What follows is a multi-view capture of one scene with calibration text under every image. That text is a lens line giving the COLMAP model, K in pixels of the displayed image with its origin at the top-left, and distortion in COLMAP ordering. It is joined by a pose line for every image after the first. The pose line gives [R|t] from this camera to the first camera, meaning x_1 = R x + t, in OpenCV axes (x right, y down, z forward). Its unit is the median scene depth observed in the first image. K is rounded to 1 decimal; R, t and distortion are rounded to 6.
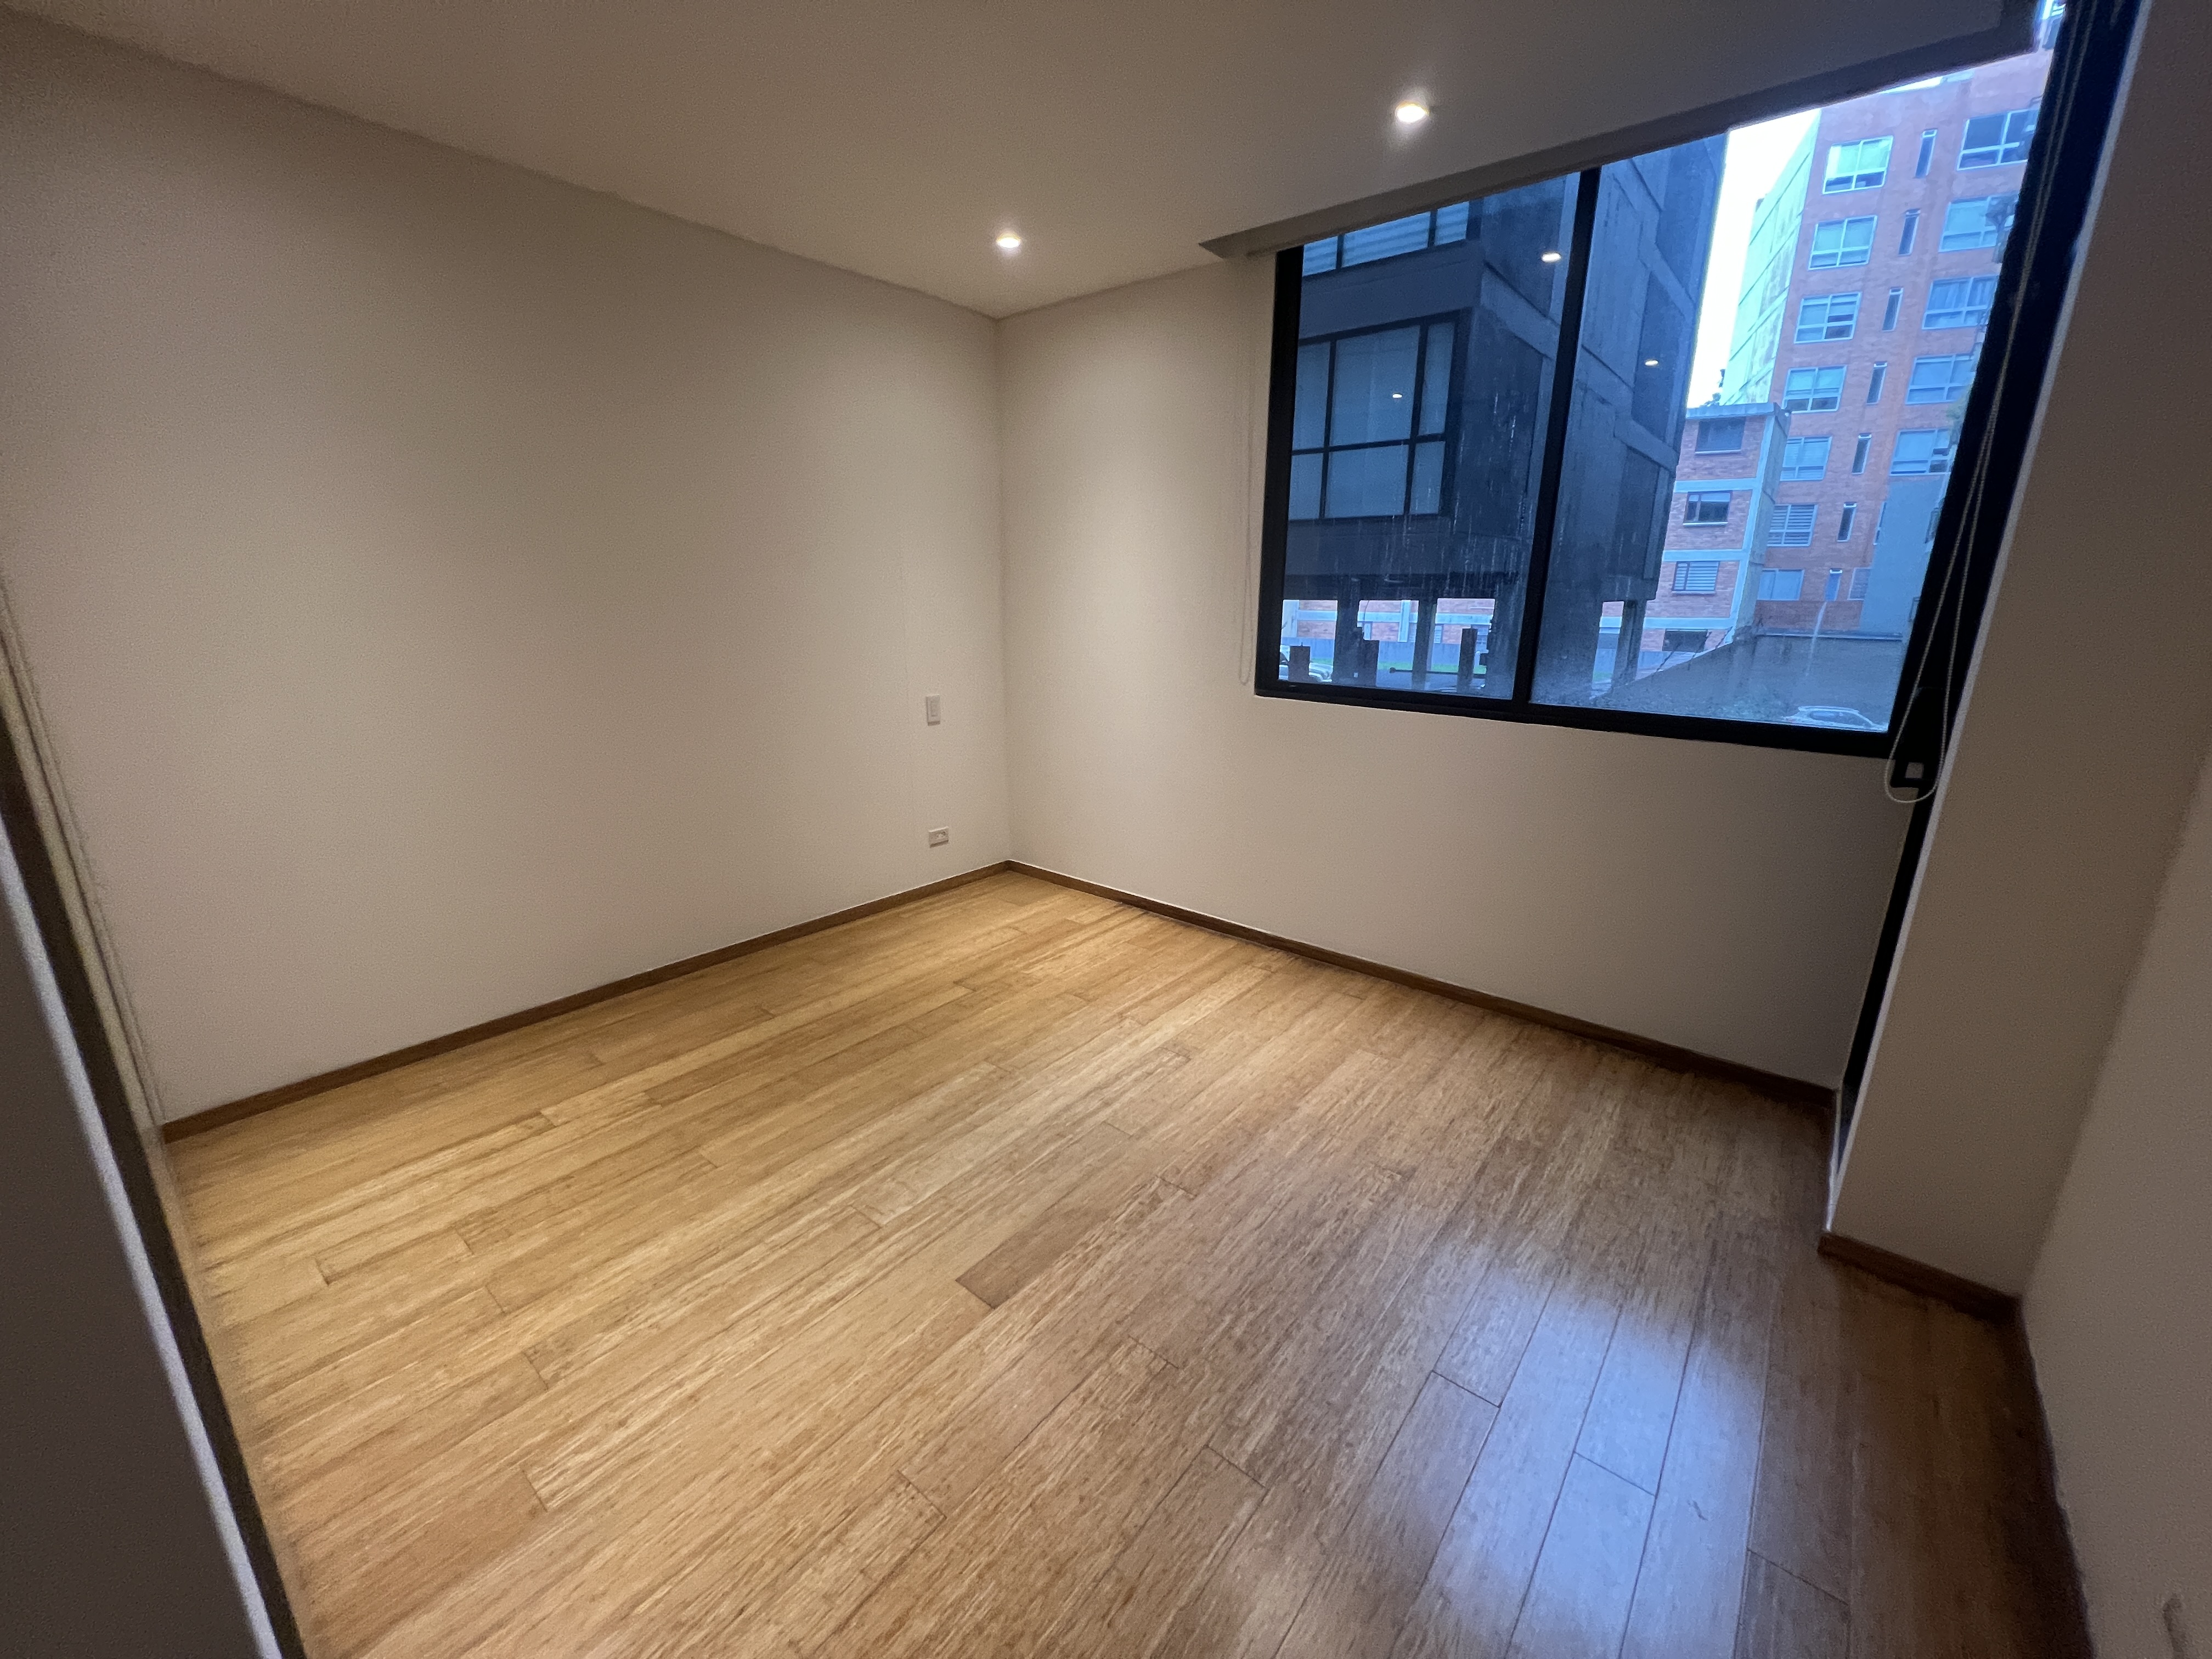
lens RADIAL K [[887.8, 0, 1100.0], [0, 887.8, 829.3], [0, 0, 1]] dist [-0.001722, 0.000352]
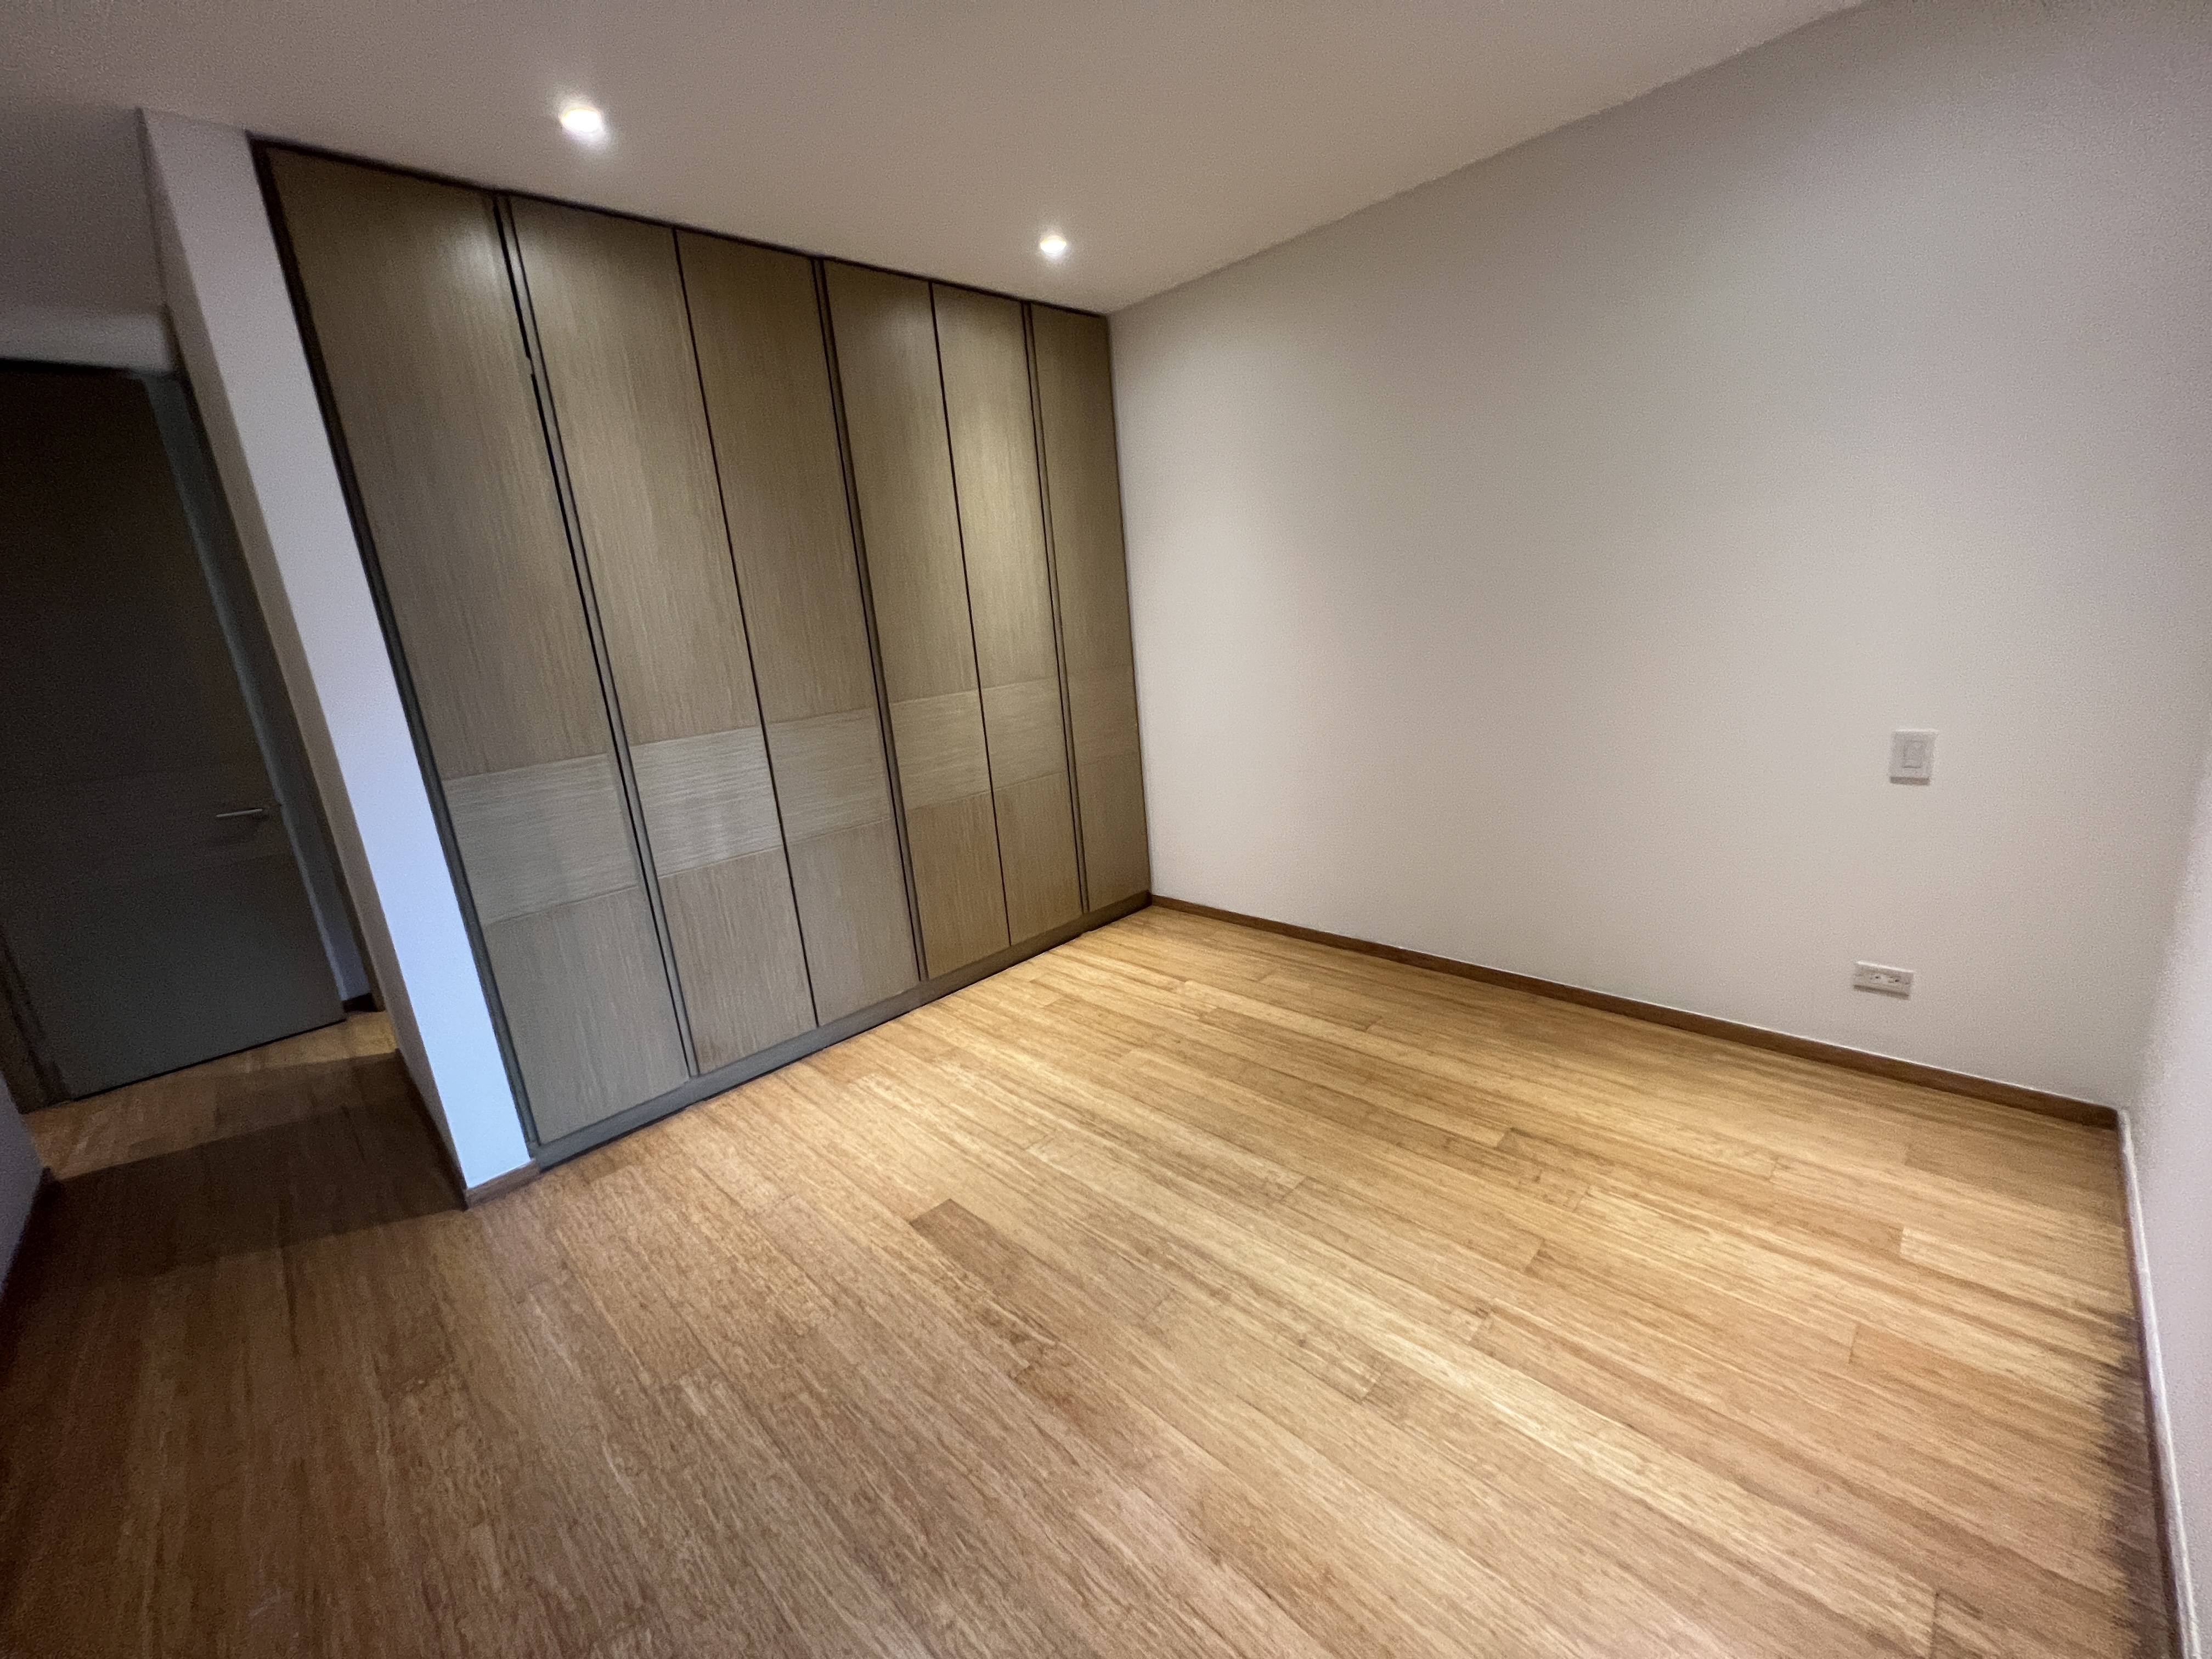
lens RADIAL K [[887.8, 0, 1107.5], [0, 887.8, 828.2], [0, 0, 1]] dist [-0.001722, 0.000352]
pose [[-0.090773, 0.243627, -0.965612, 0.608177], [-0.179314, 0.949769, 0.256486, -0.221137], [0.979595, 0.196429, -0.042527, 0.832802]]
